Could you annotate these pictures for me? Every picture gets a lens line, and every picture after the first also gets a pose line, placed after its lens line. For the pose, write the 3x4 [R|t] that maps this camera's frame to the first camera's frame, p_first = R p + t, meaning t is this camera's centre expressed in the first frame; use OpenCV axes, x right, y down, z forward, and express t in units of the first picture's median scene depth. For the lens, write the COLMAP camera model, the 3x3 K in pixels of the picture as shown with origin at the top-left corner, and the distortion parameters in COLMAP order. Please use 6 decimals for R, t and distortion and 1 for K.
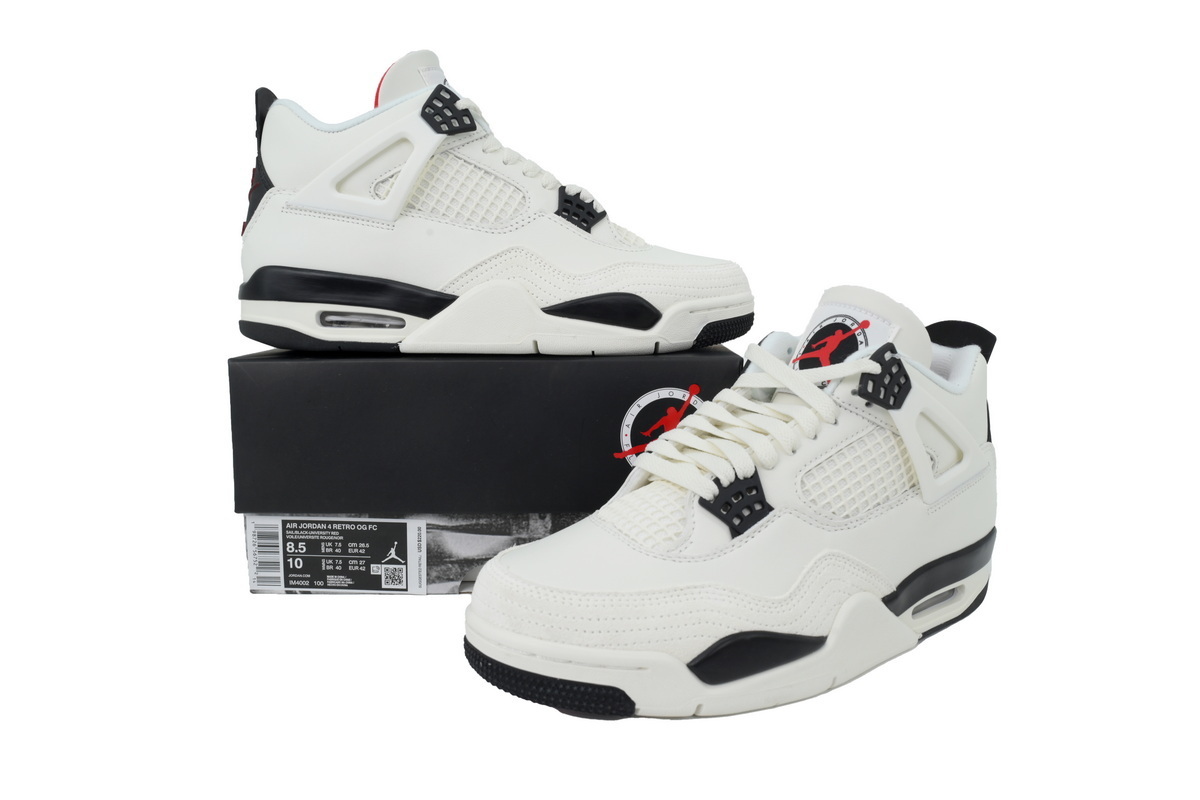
lens RADIAL K [[793.7, 0, 600.0], [0, 793.7, 400.0], [0, 0, 1]] dist [0.004671, 0.000014]
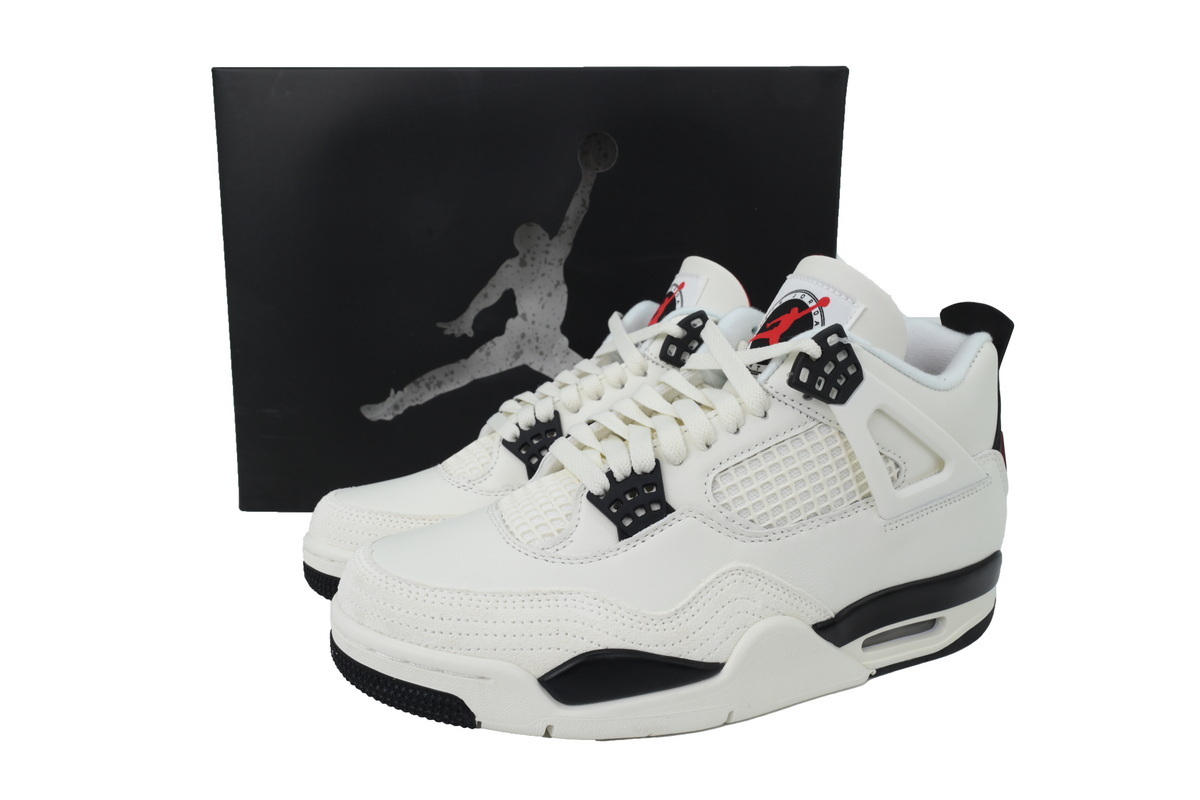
lens RADIAL K [[793.7, 0, 600.0], [0, 793.7, 400.0], [0, 0, 1]] dist [0.004671, 0.000014]
pose [[0.982949, 0.056436, -0.175003, 0.274401], [-0.050574, 0.998005, 0.037784, -0.011686], [0.176787, -0.028289, 0.983843, 0.133057]]
